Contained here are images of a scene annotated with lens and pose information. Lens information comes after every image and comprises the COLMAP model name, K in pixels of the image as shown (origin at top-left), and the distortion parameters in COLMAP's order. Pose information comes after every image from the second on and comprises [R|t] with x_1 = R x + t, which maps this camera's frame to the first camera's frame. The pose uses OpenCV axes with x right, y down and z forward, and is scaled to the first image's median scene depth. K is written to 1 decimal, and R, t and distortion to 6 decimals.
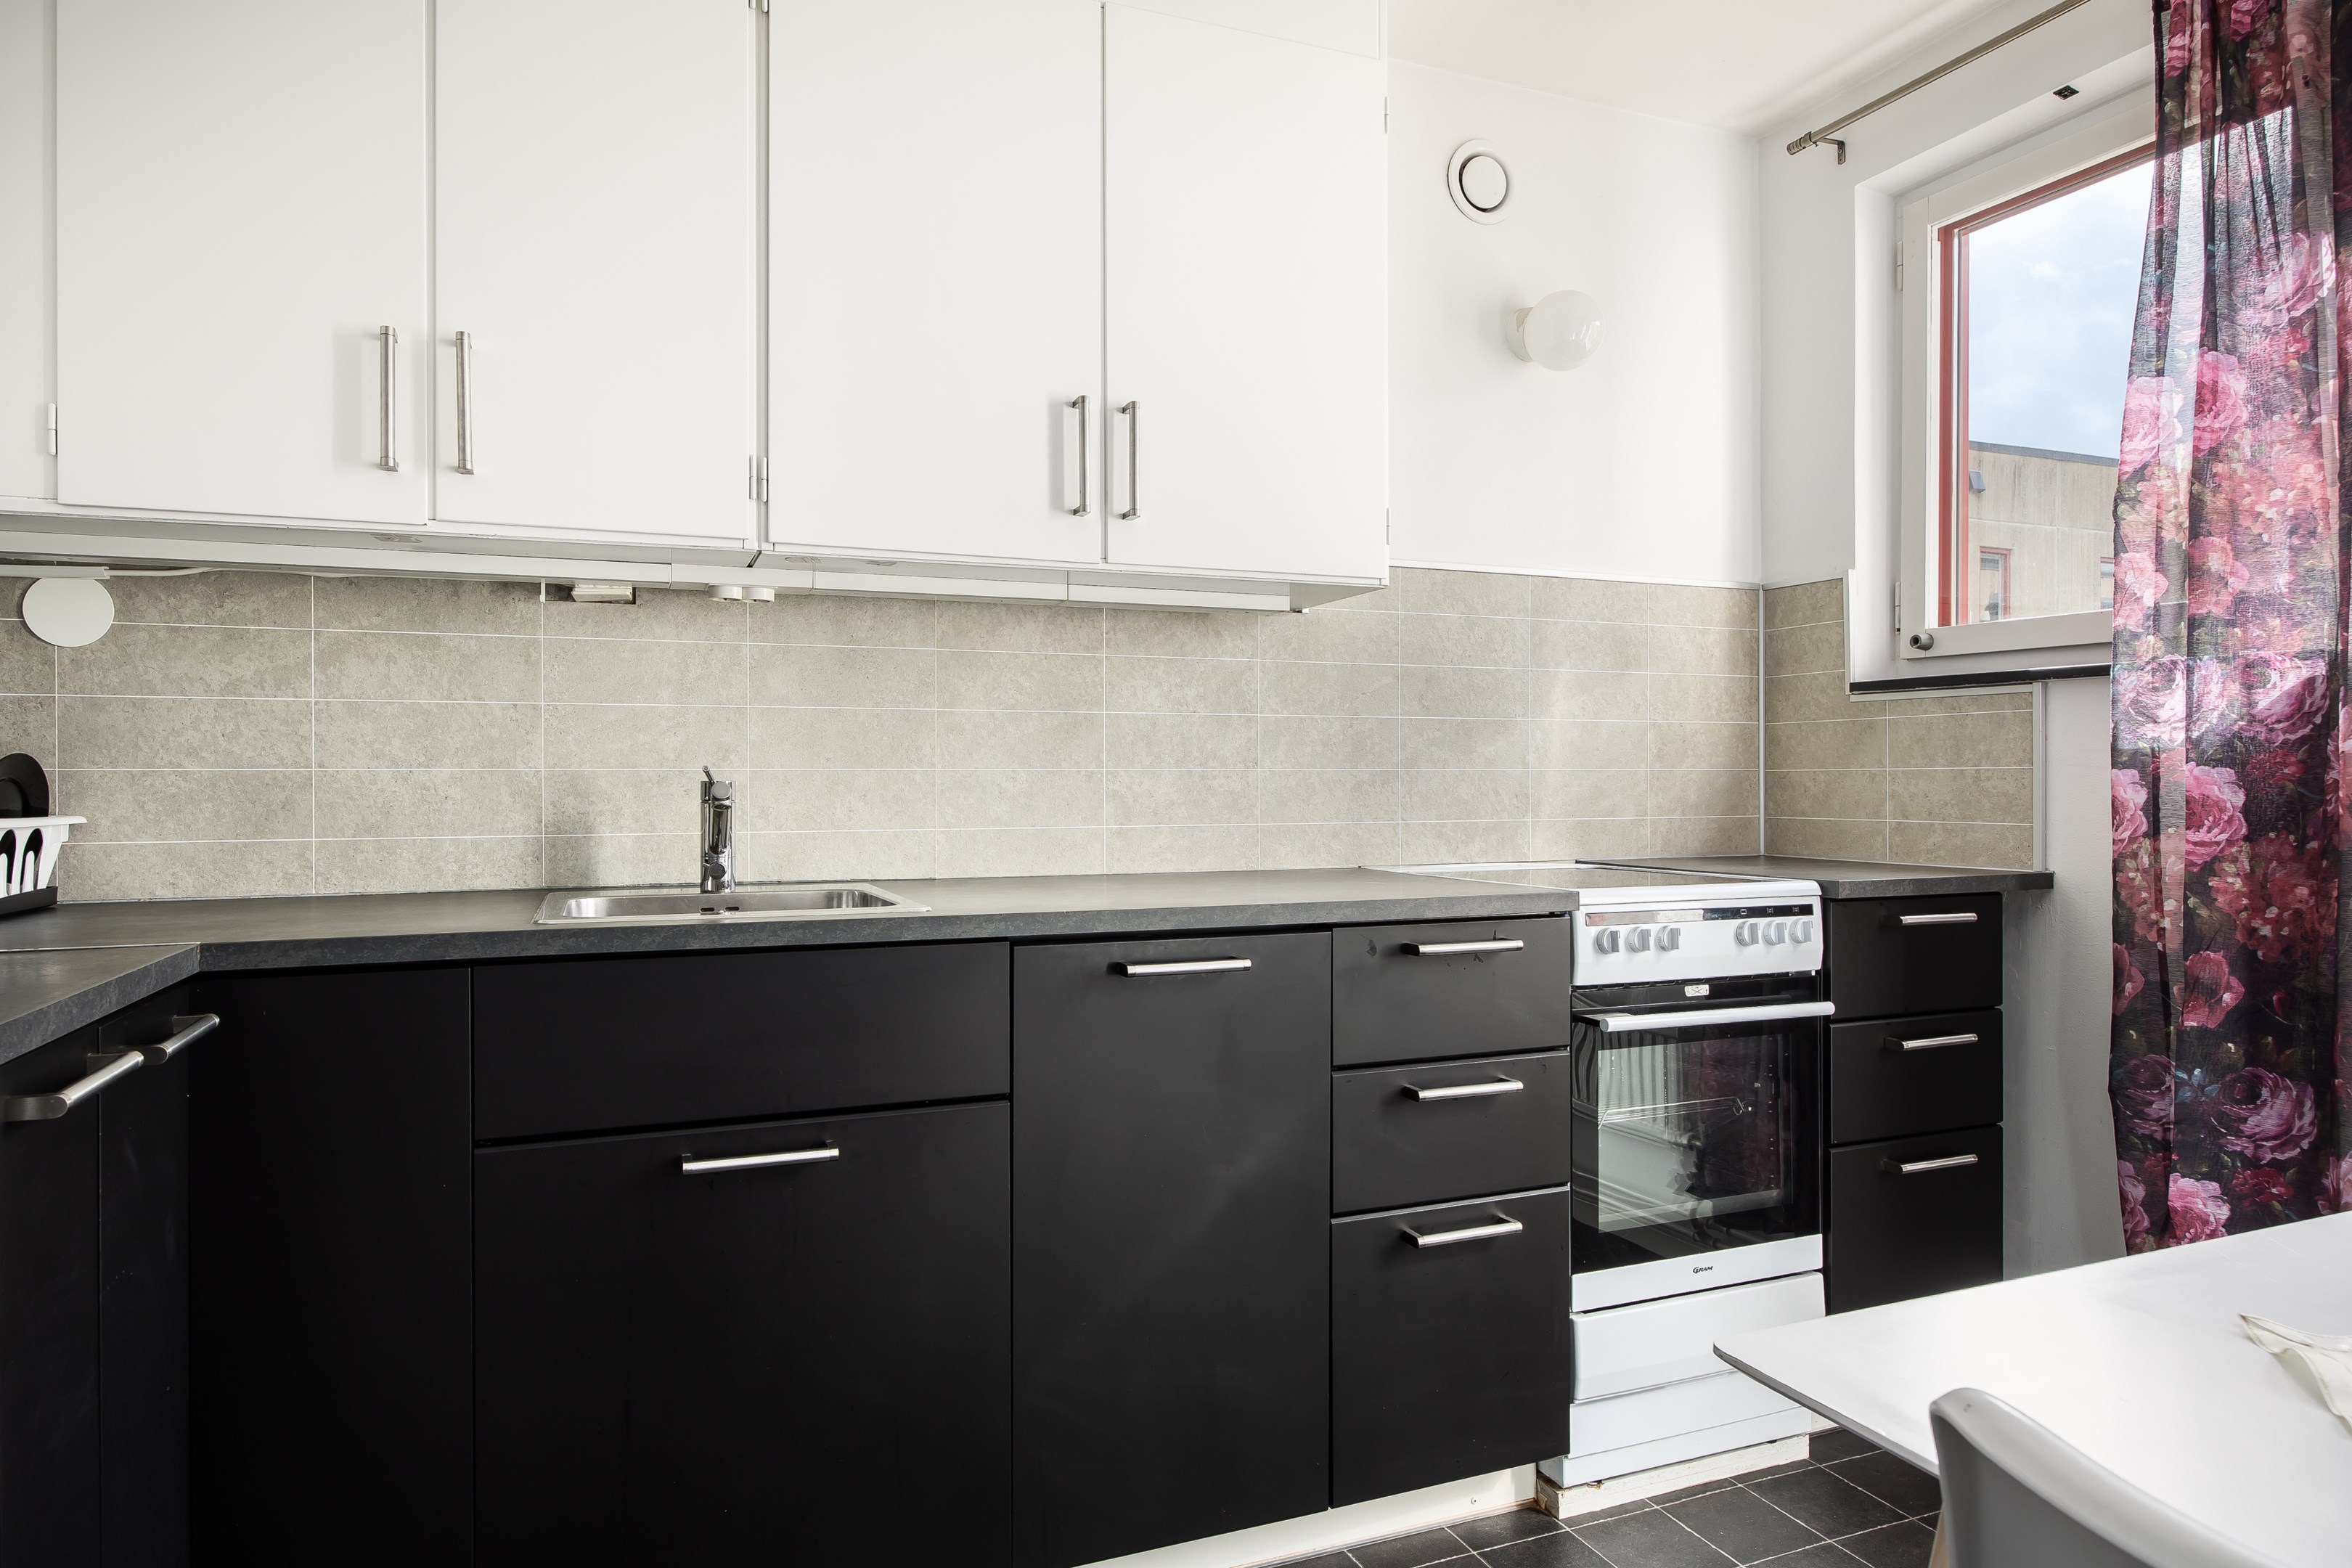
lens RADIAL K [[1333.3, 0, 1166.9], [0, 1333.3, 781.9], [0, 0, 1]] dist [0.001749, -0.002147]
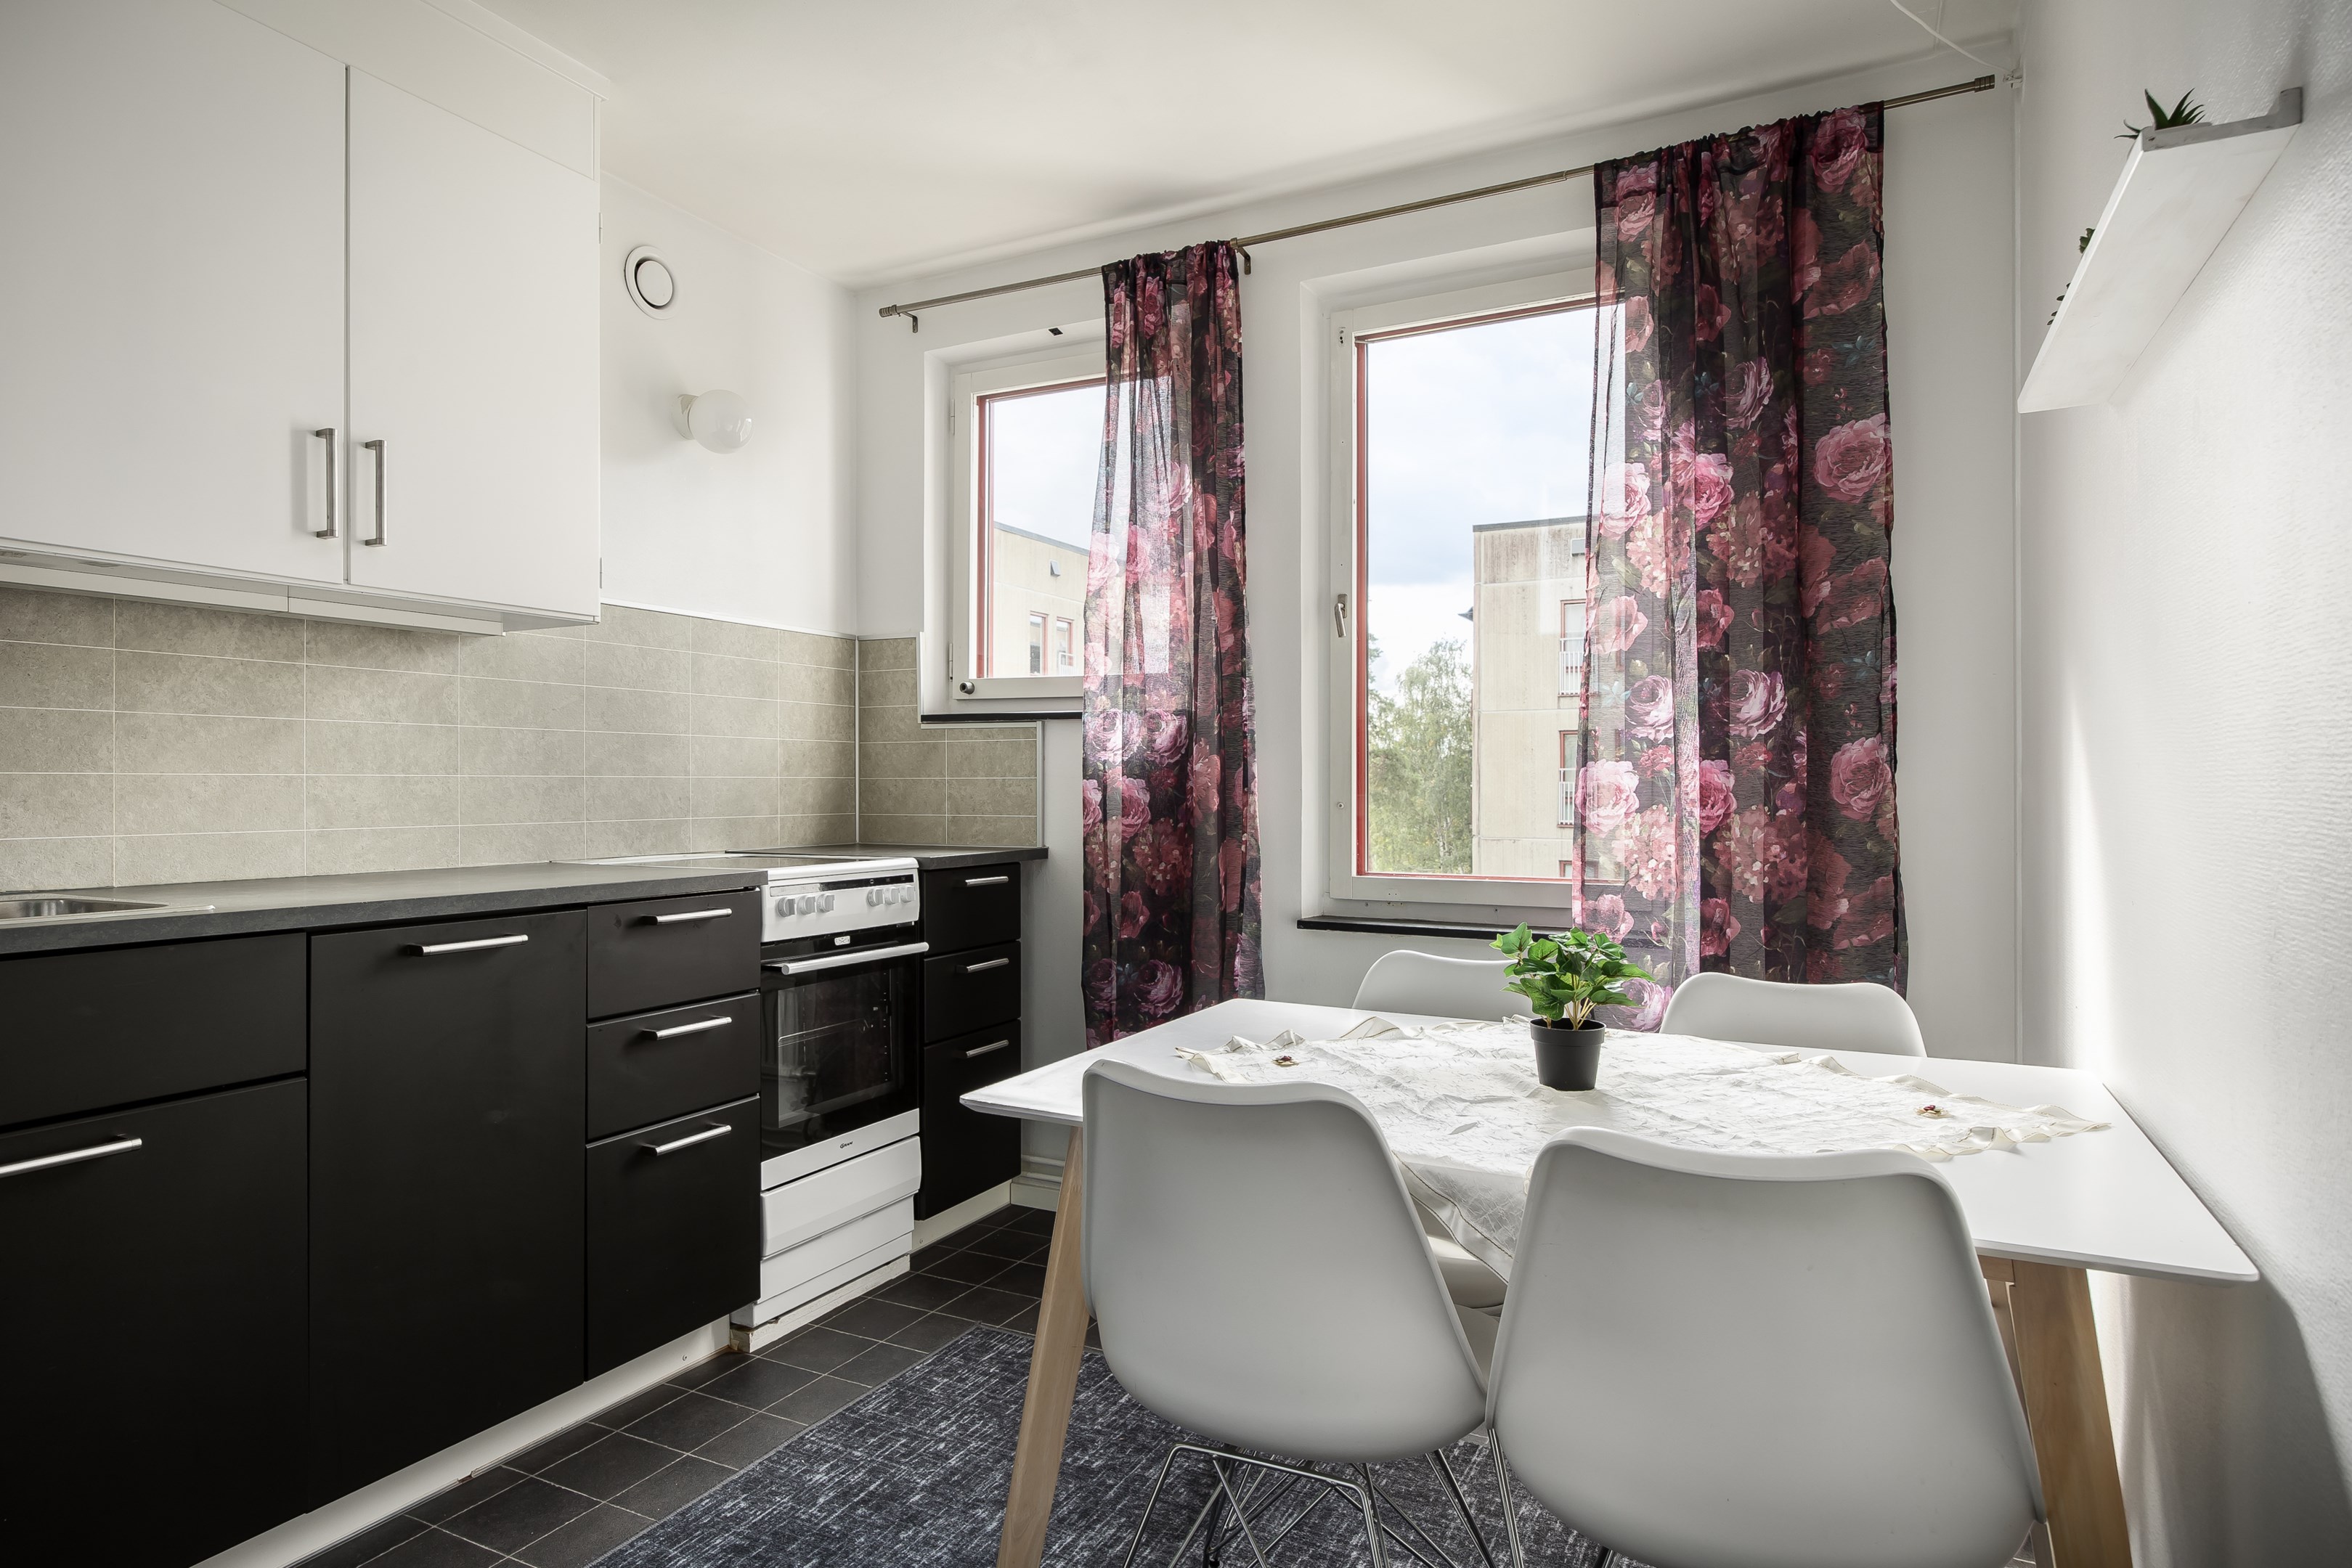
lens RADIAL K [[1333.1, 0, 1173.0], [0, 1333.1, 783.4], [0, 0, 1]] dist [0.001749, -0.002147]
pose [[0.747212, 0.002802, 0.664580, -0.251256], [-0.001262, 0.999995, -0.002797, -0.000711], [-0.664585, 0.001251, 0.747212, -0.237527]]
